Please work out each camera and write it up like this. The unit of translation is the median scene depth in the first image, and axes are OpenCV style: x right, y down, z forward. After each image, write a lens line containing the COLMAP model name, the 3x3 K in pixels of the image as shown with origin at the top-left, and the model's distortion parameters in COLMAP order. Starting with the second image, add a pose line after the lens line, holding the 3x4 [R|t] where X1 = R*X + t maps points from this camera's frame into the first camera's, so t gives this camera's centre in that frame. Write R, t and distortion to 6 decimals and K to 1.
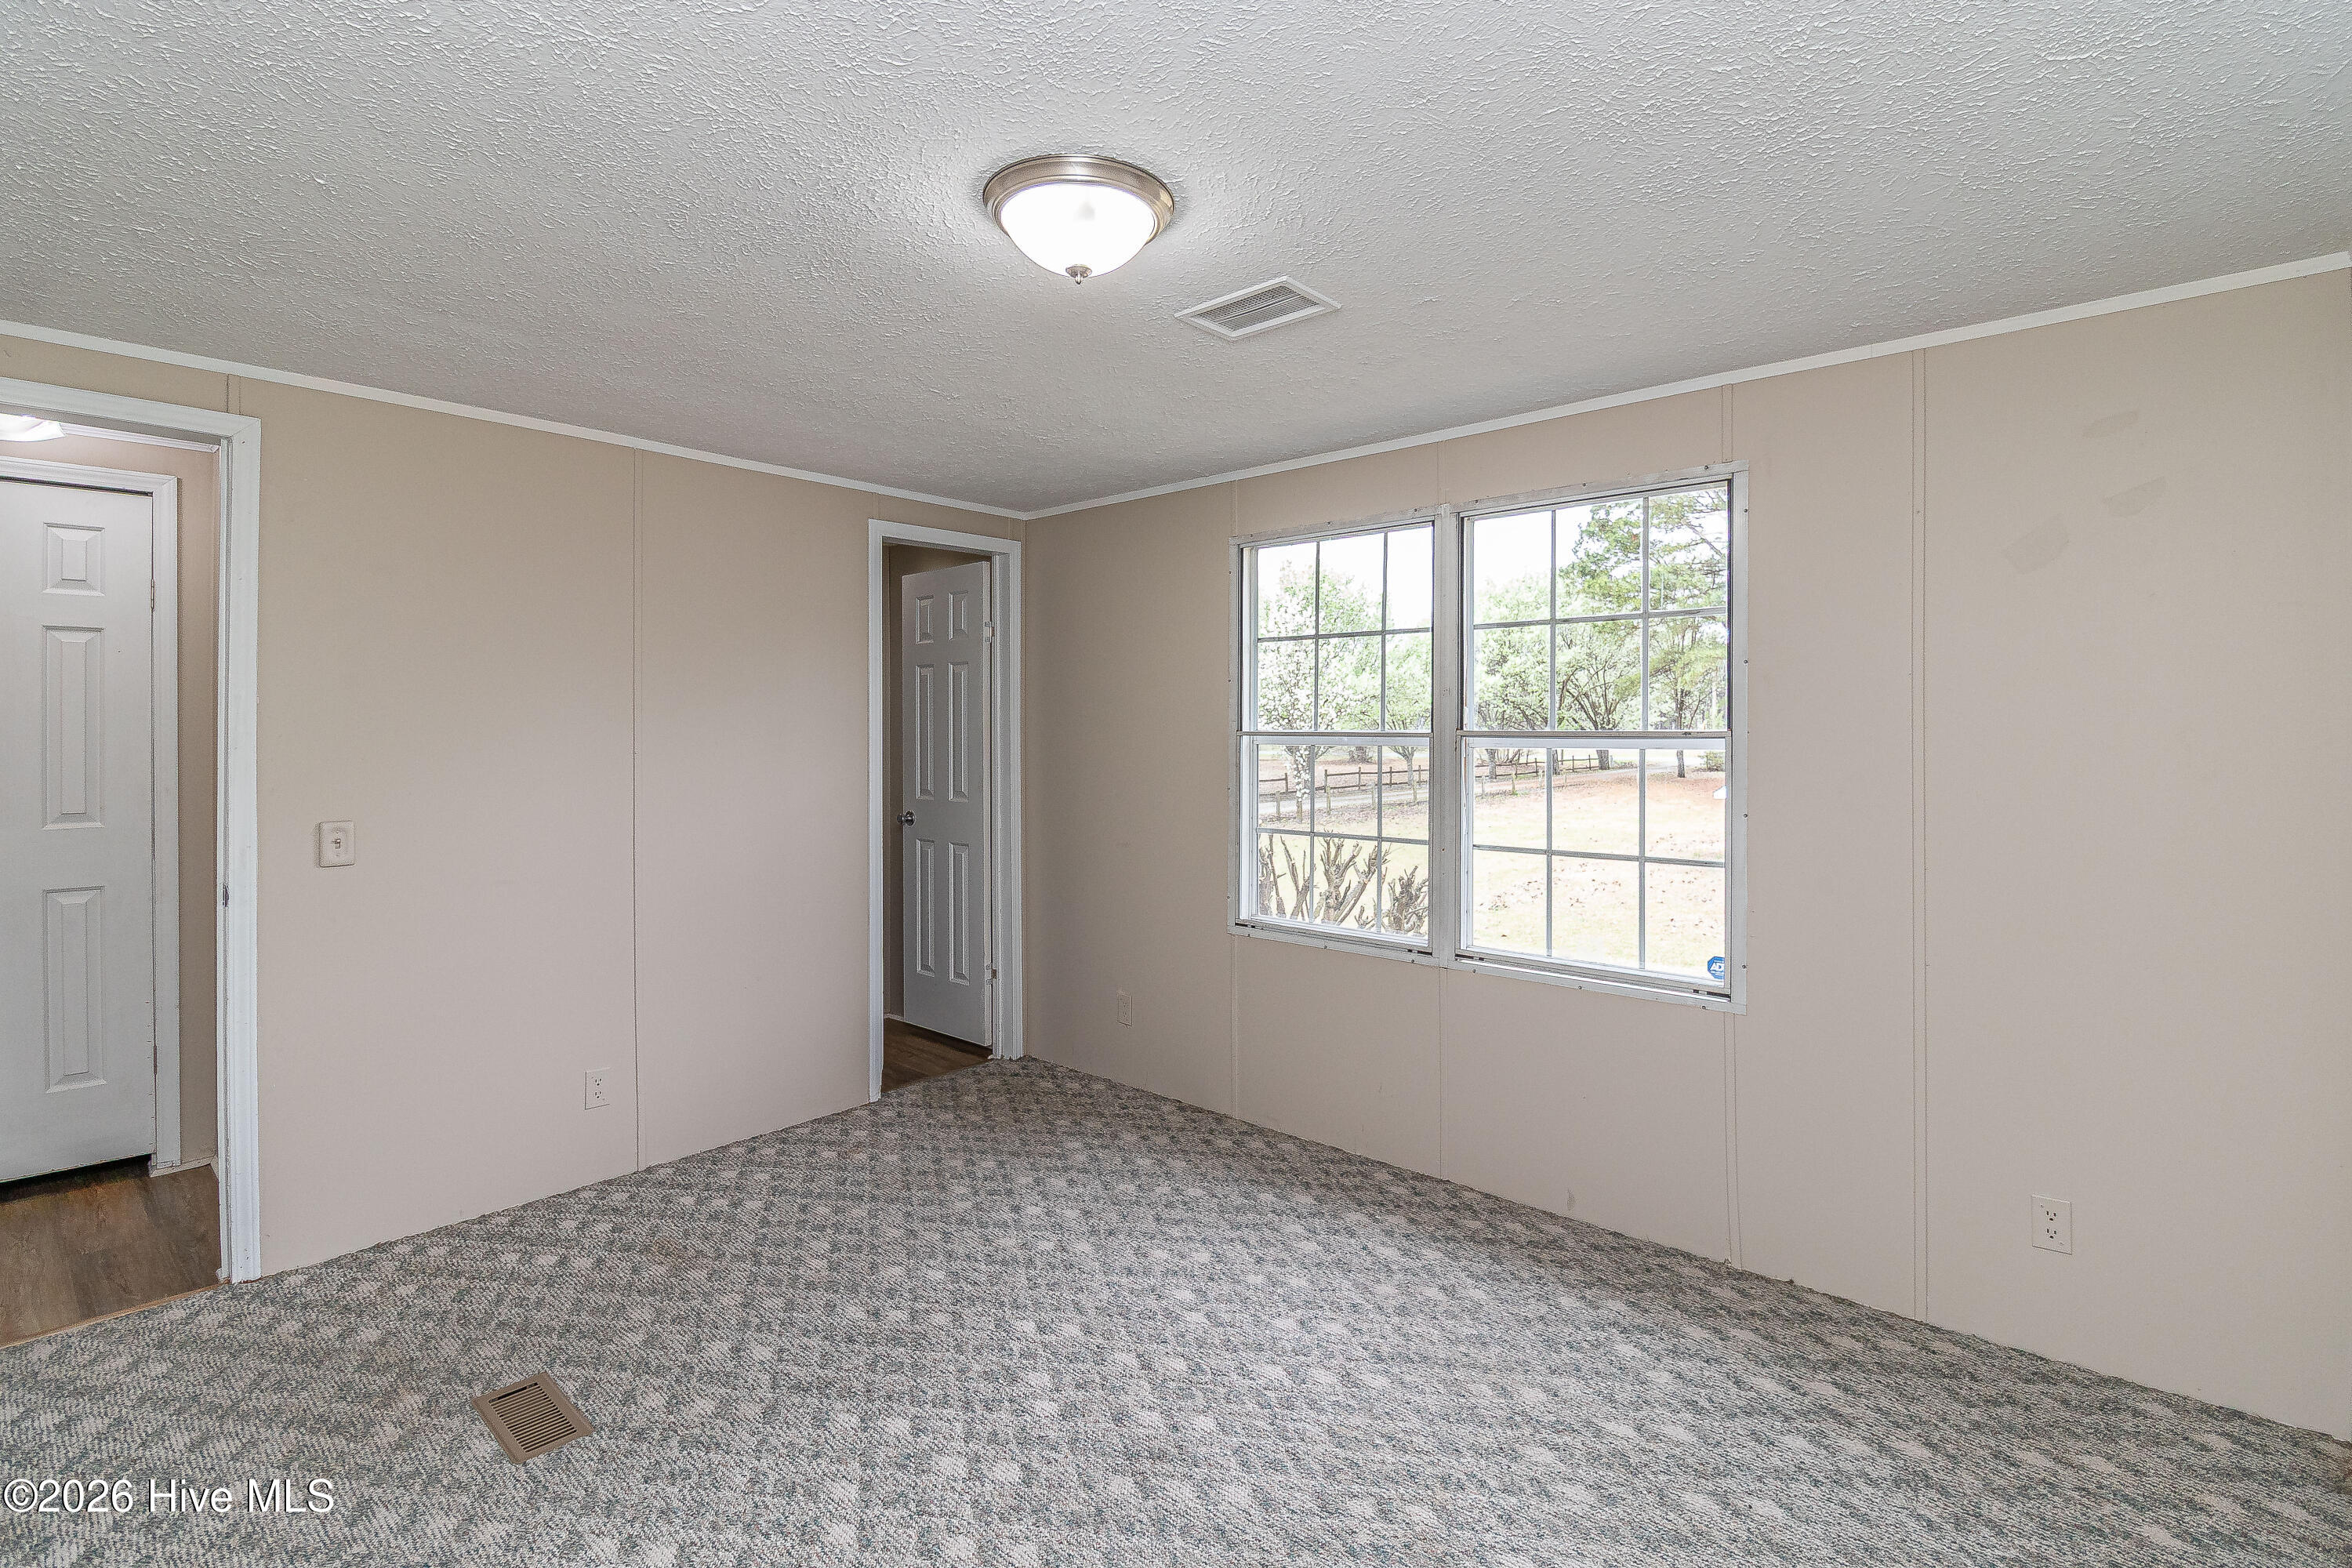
lens RADIAL K [[1101.3, 0, 1181.3], [0, 1101.3, 728.0], [0, 0, 1]] dist [0.002221, -0.013382]
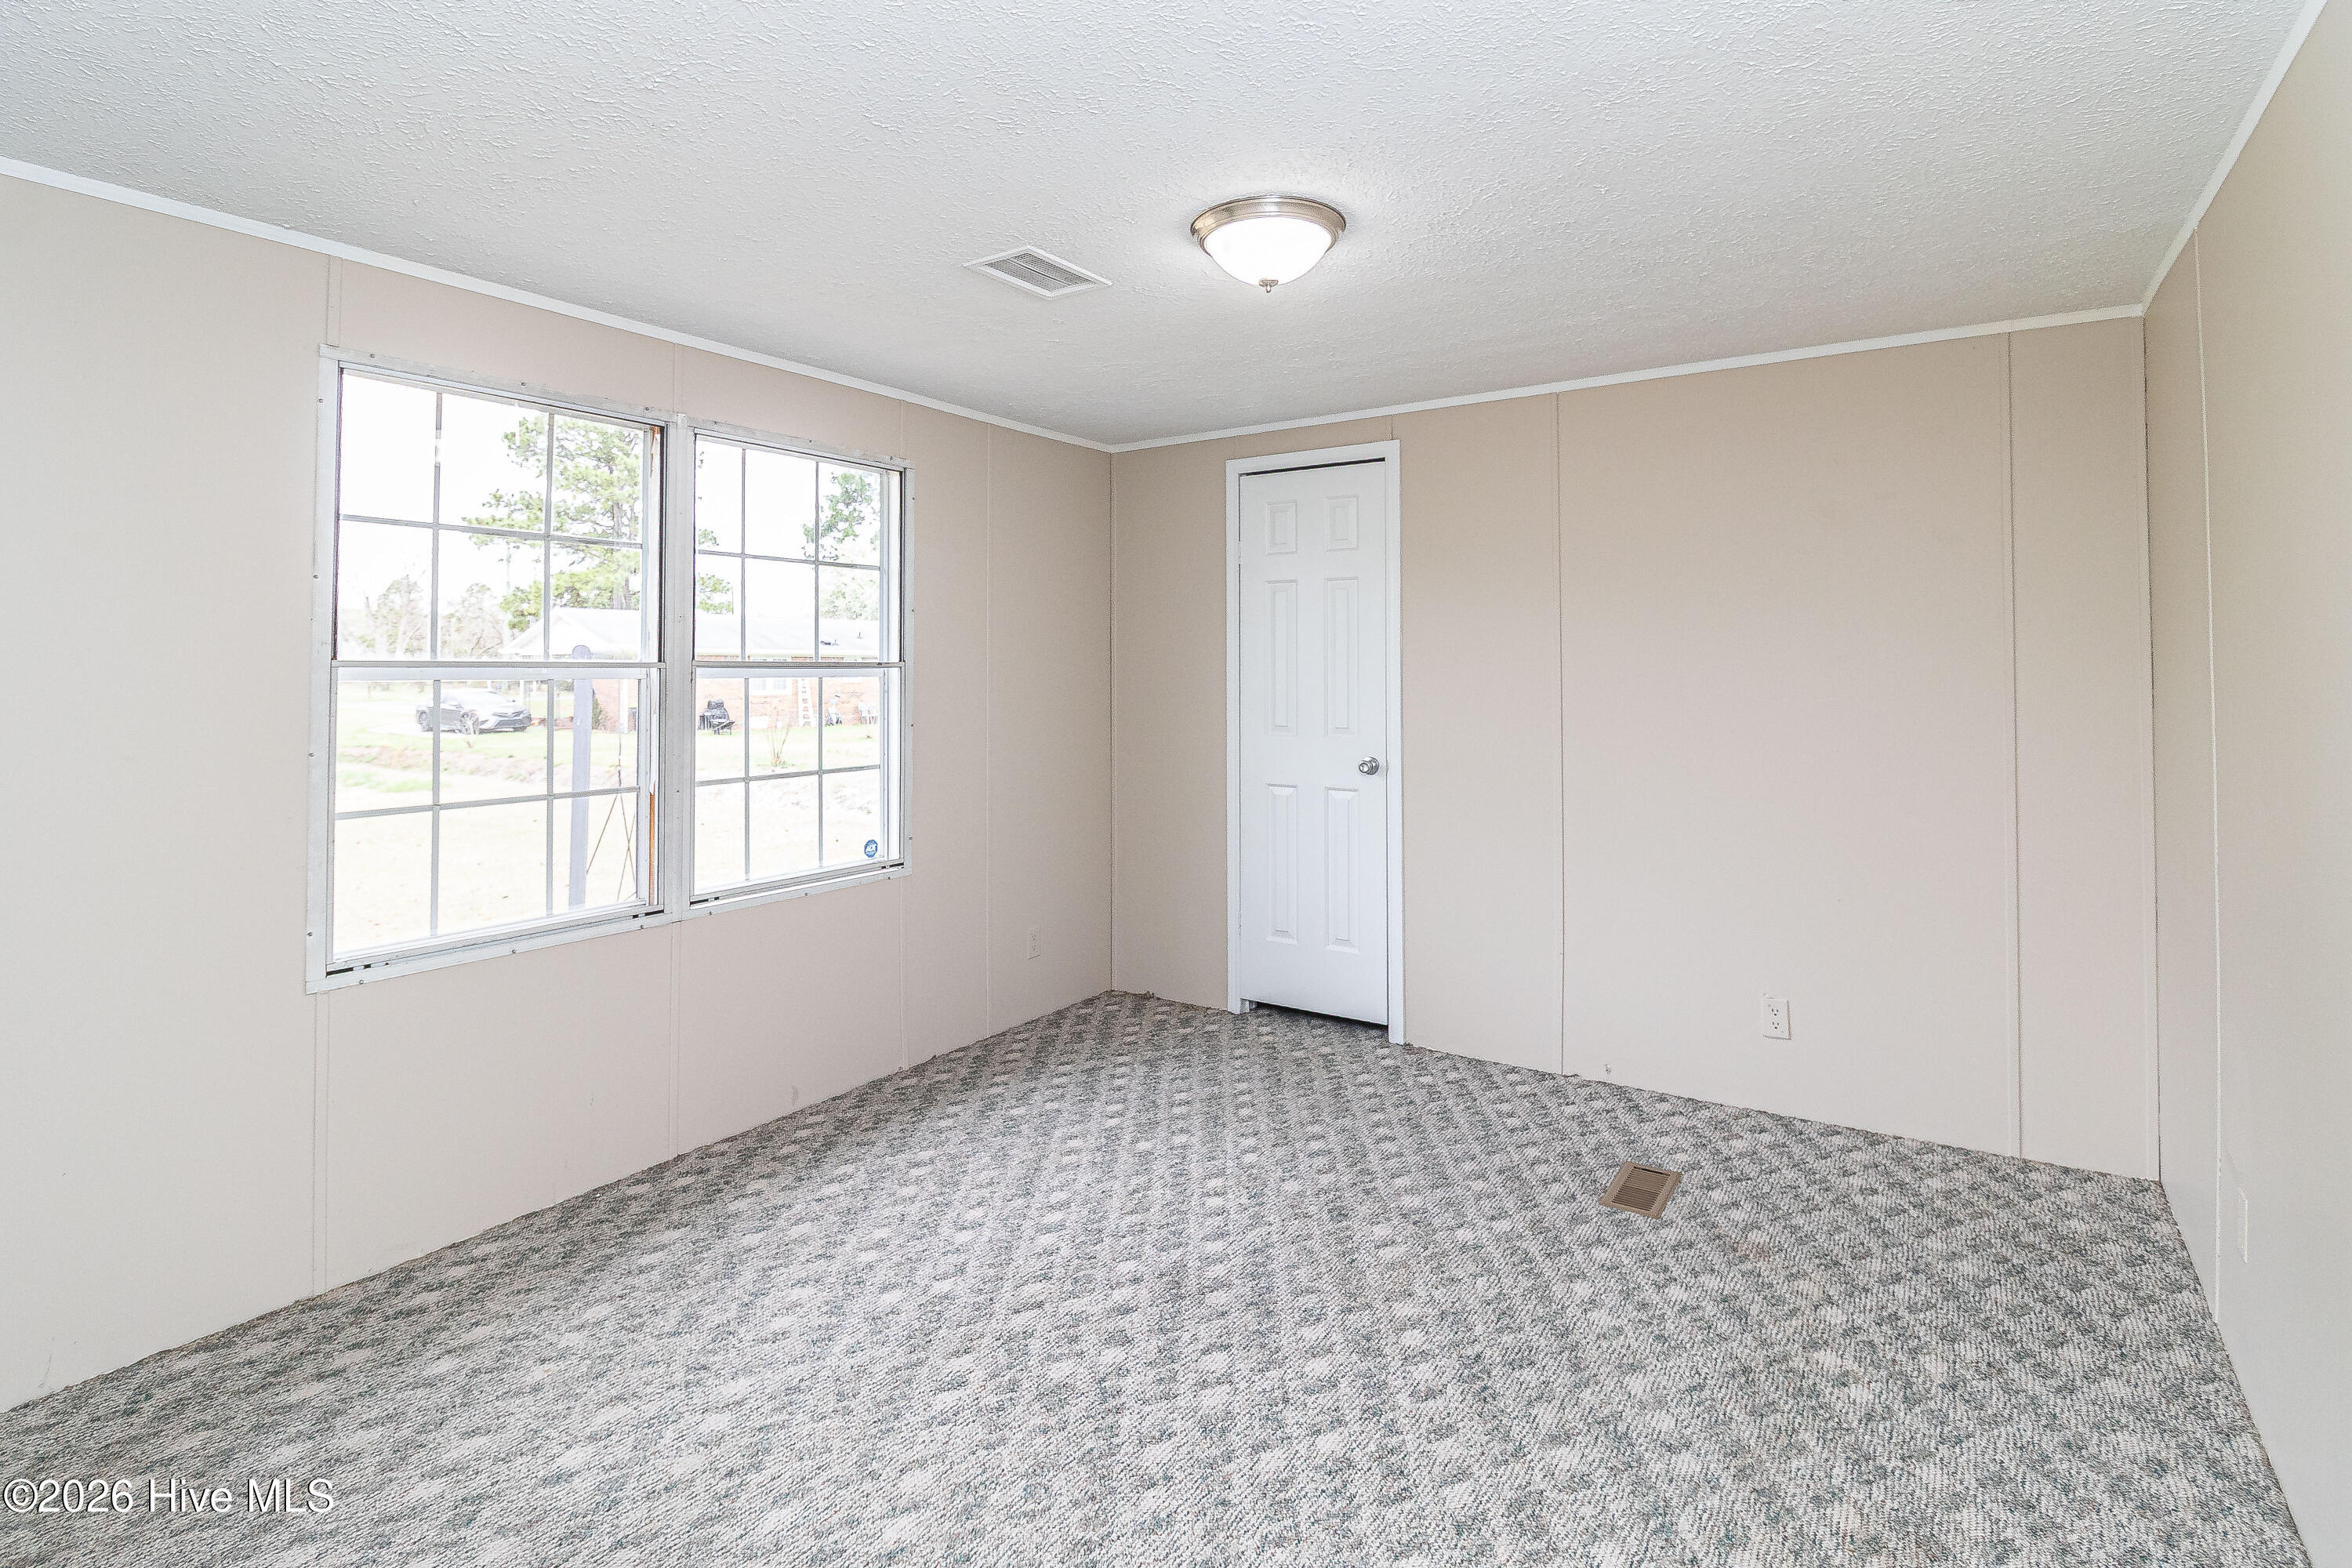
lens RADIAL K [[1142.7, 0, 1180.6], [0, 1142.7, 661.7], [0, 0, 1]] dist [0.001664, -0.010411]
pose [[-0.141192, 0.009215, 0.989939, -0.829648], [0.000863, 0.999957, -0.009185, 0.013658], [-0.989982, -0.000443, -0.141193, 0.795940]]
